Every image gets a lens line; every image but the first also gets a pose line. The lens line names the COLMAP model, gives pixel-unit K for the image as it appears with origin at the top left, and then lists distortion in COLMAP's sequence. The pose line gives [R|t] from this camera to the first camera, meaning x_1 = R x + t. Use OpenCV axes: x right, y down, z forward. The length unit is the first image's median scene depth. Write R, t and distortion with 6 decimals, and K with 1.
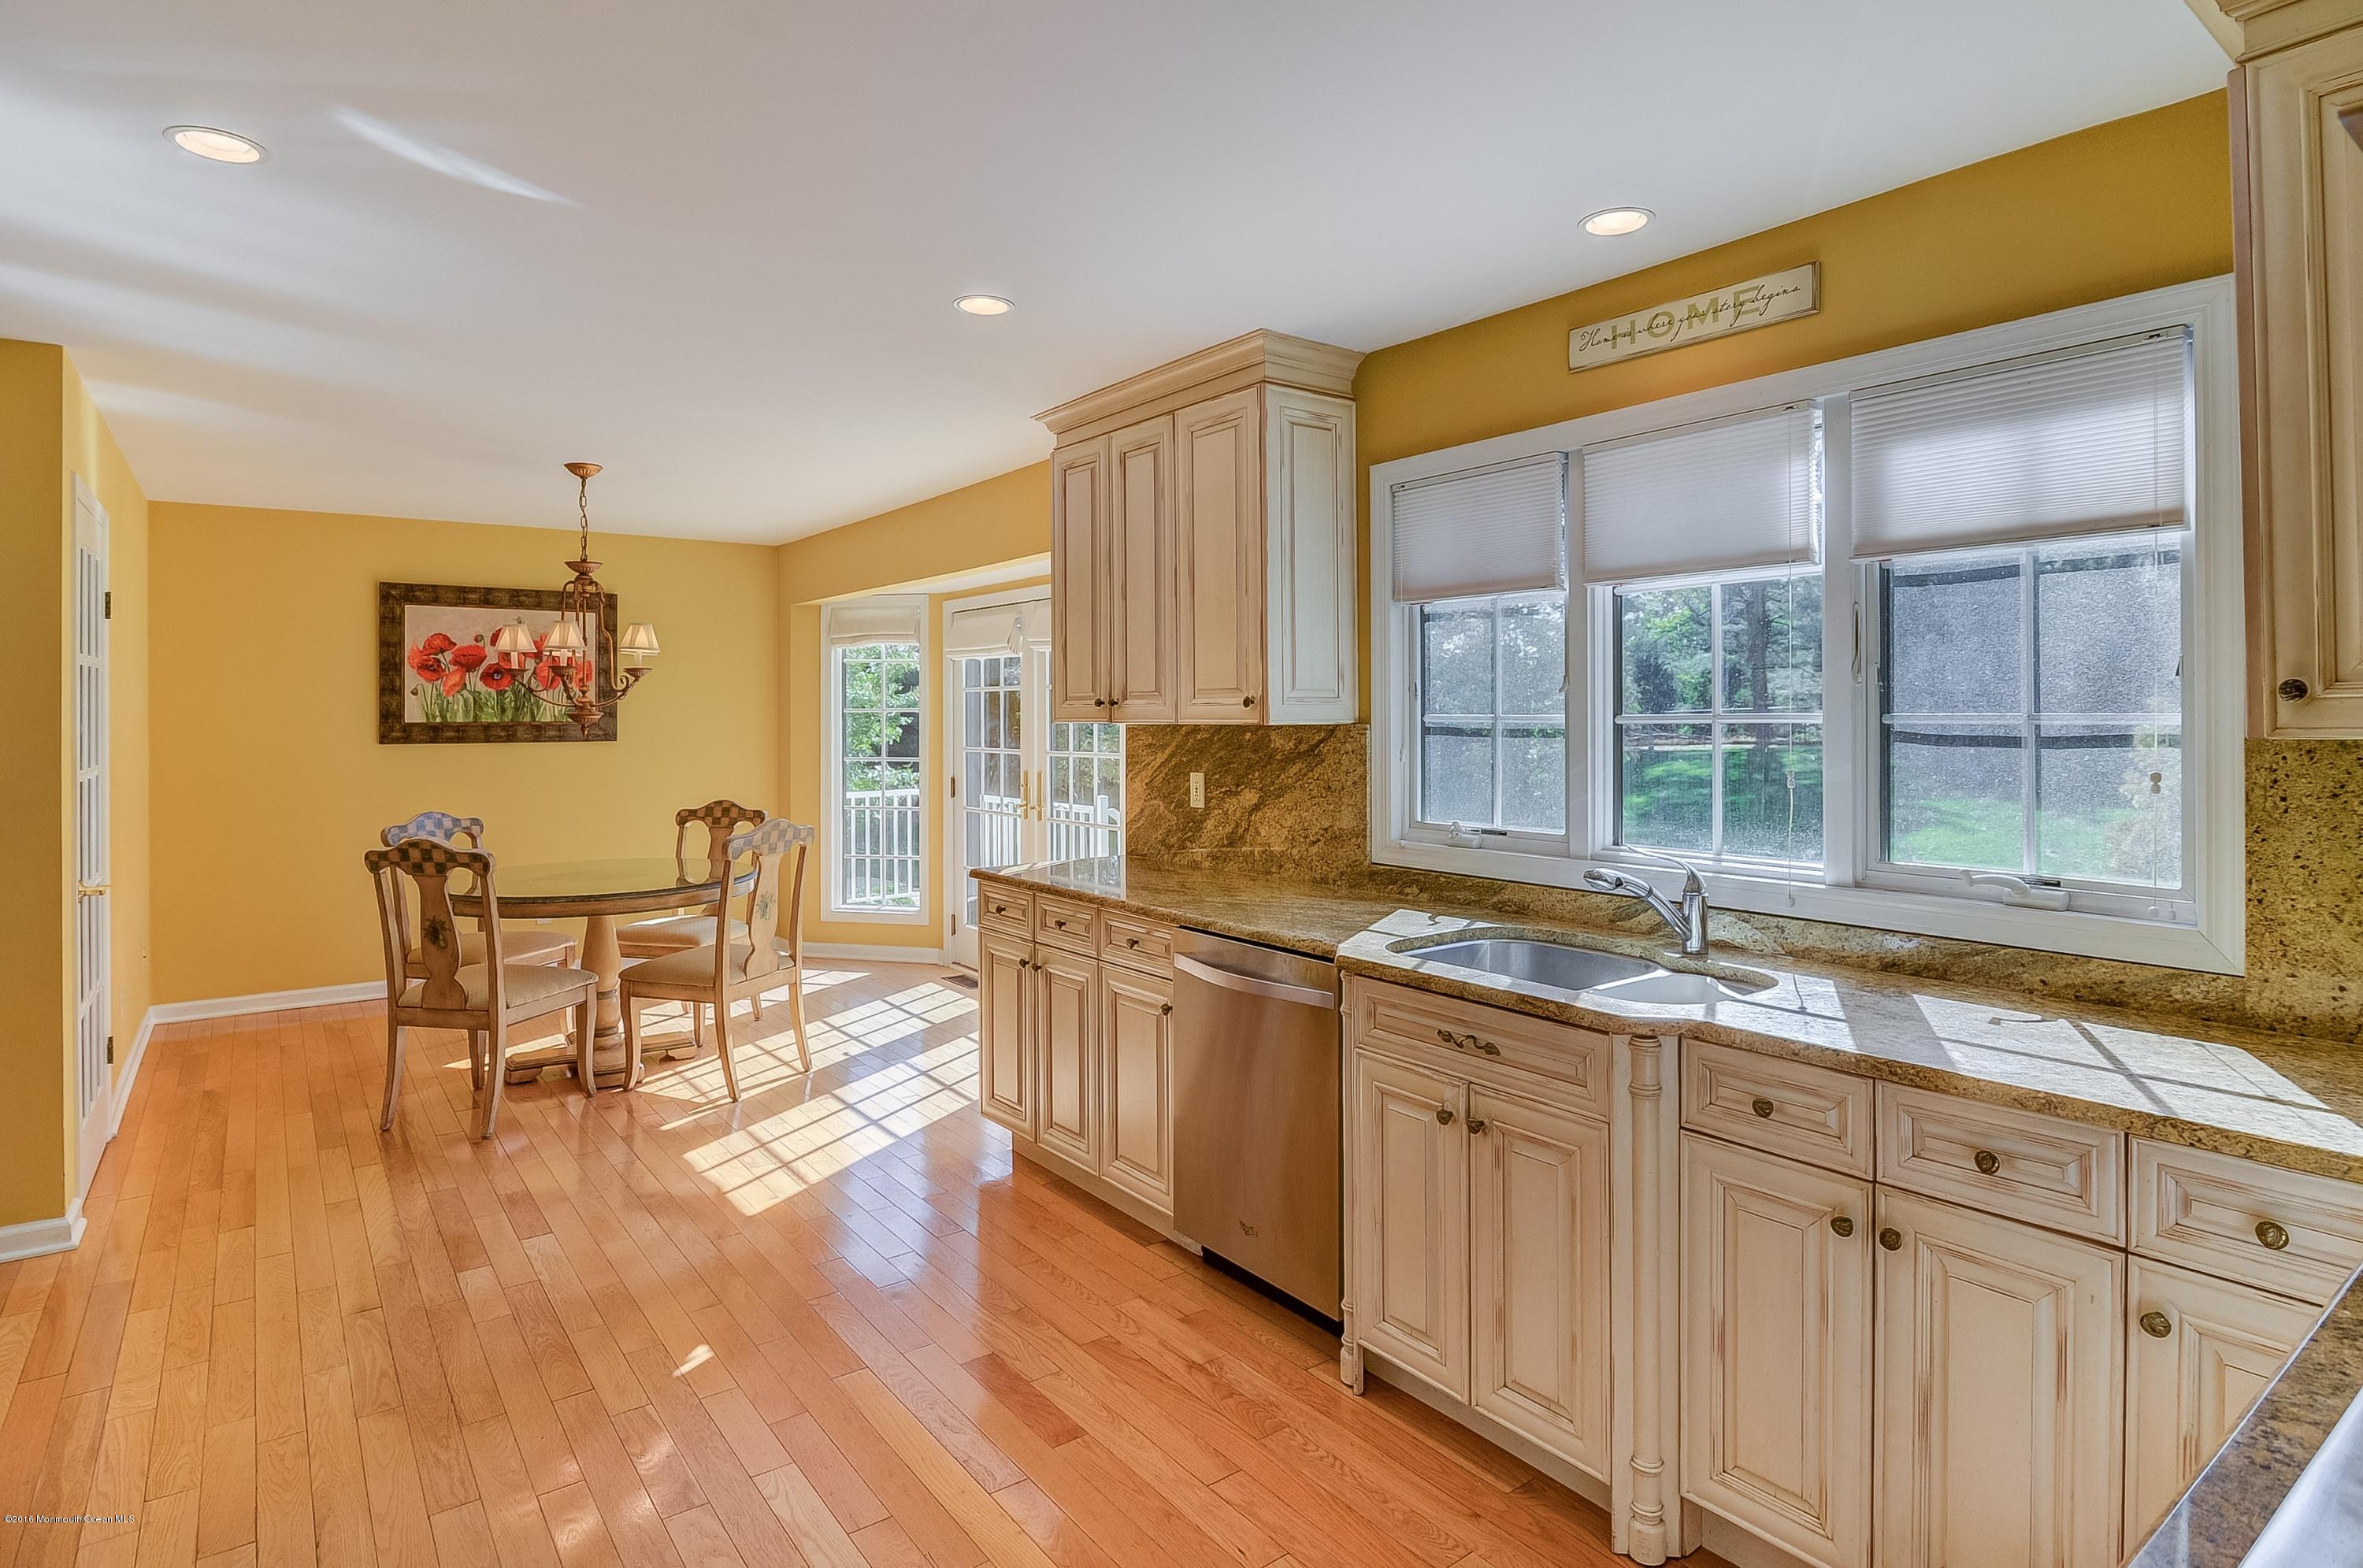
lens RADIAL K [[1234.4, 0, 1180.8], [0, 1234.4, 723.6], [0, 0, 1]] dist [-0.017426, -0.000820]
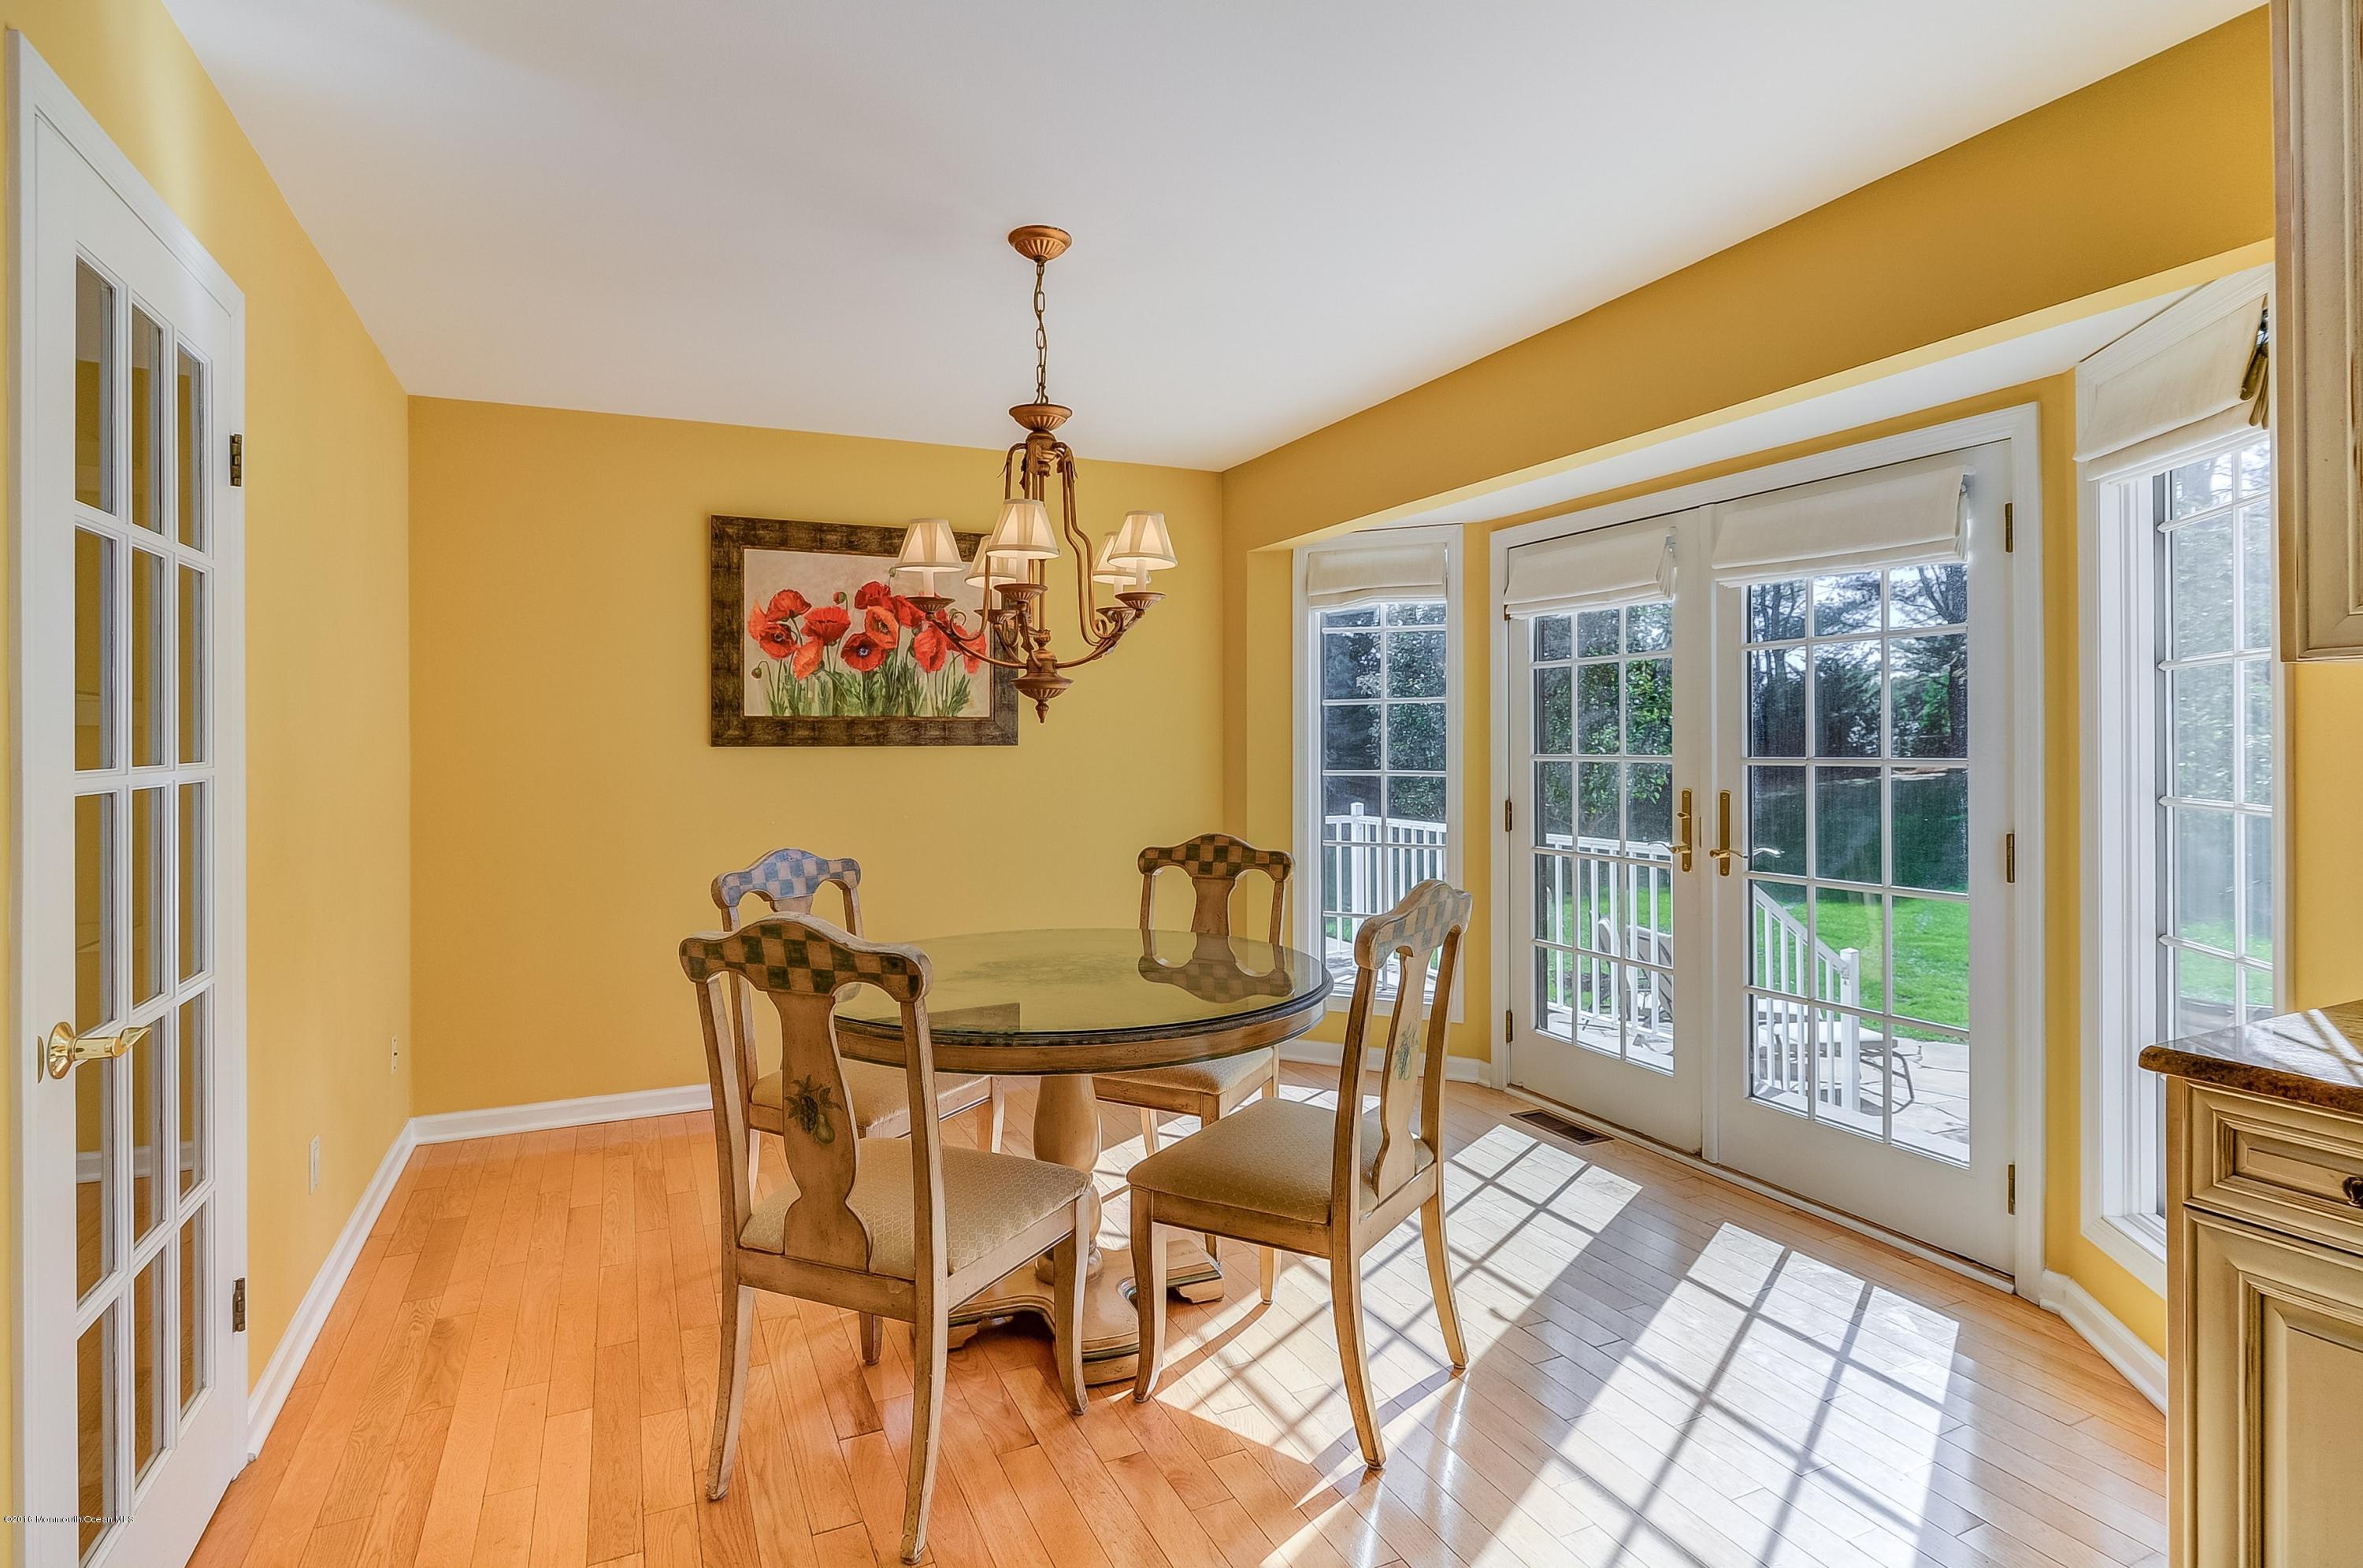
lens RADIAL K [[1216.0, 0, 1188.2], [0, 1216.0, 752.2], [0, 0, 1]] dist [-0.002125, -0.000865]
pose [[0.978384, 0.000799, -0.206795, -0.241888], [-0.000313, 0.999997, 0.002383, 0.018305], [0.206797, -0.002267, 0.978381, 0.373714]]
